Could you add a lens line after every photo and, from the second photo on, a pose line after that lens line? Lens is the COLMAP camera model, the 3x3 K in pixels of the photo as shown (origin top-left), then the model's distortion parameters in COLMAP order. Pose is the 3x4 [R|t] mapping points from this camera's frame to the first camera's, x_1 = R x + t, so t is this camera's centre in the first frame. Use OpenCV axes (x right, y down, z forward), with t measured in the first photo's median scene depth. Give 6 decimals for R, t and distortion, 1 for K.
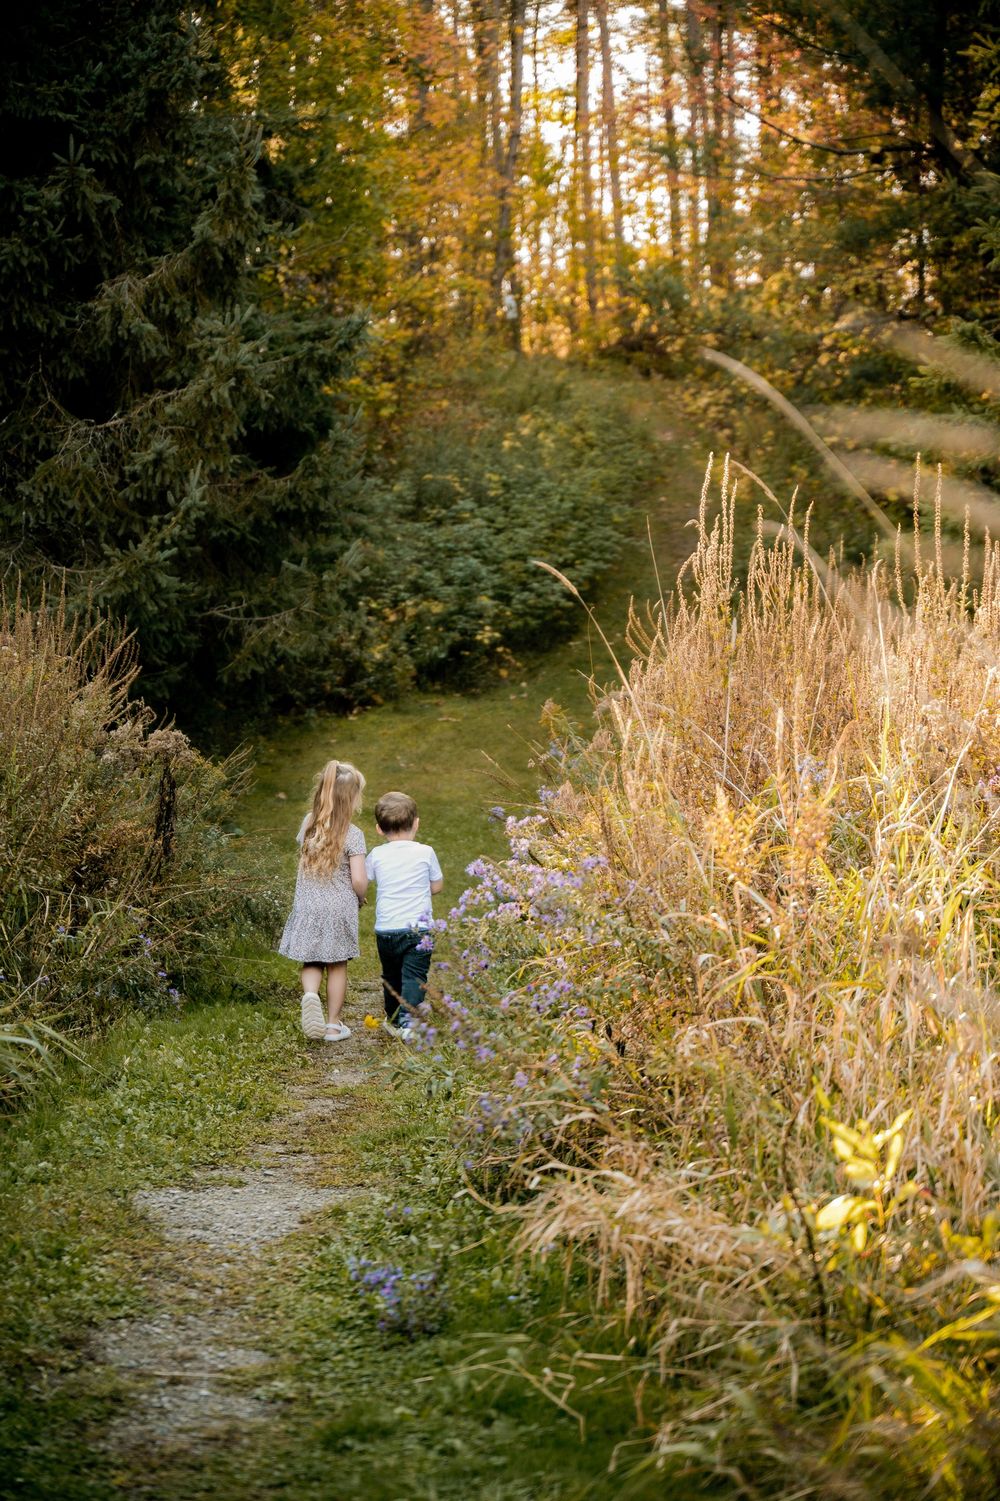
lens RADIAL K [[3174.6, 0, 501.0], [0, 3174.6, 745.6], [0, 0, 1]] dist [-0.068192, 0.000000]
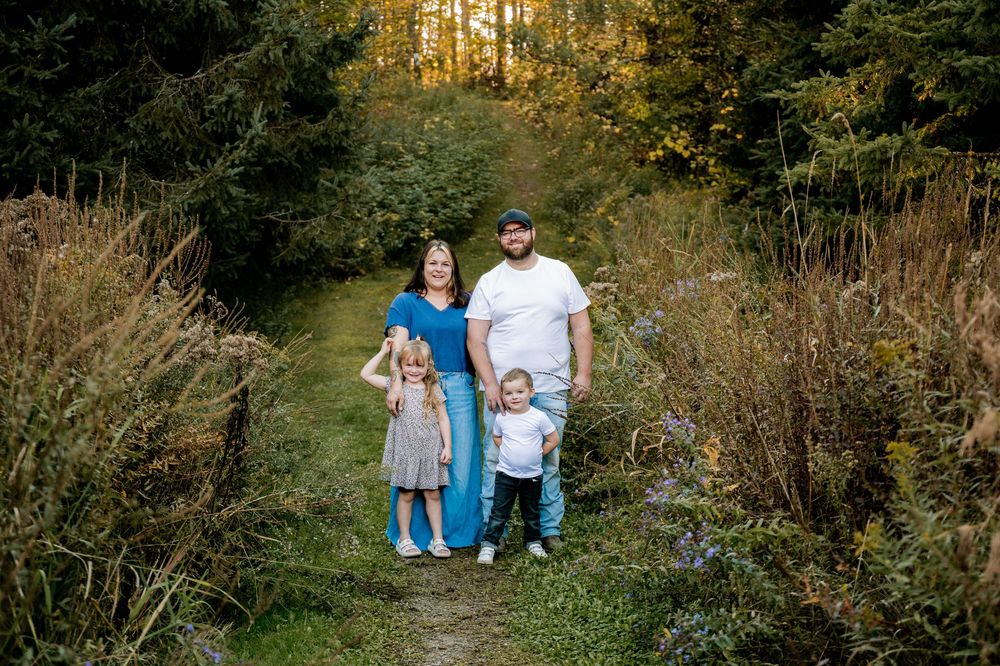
lens RADIAL K [[1424.4, 0, 497.3], [0, 1424.4, 342.3], [0, 0, 1]] dist [-0.019918, 0.000000]
pose [[0.996810, 0.007577, 0.079448, -0.040375], [-0.010890, 0.999085, 0.041349, -0.013620], [-0.079062, -0.042082, 0.995981, 0.369647]]
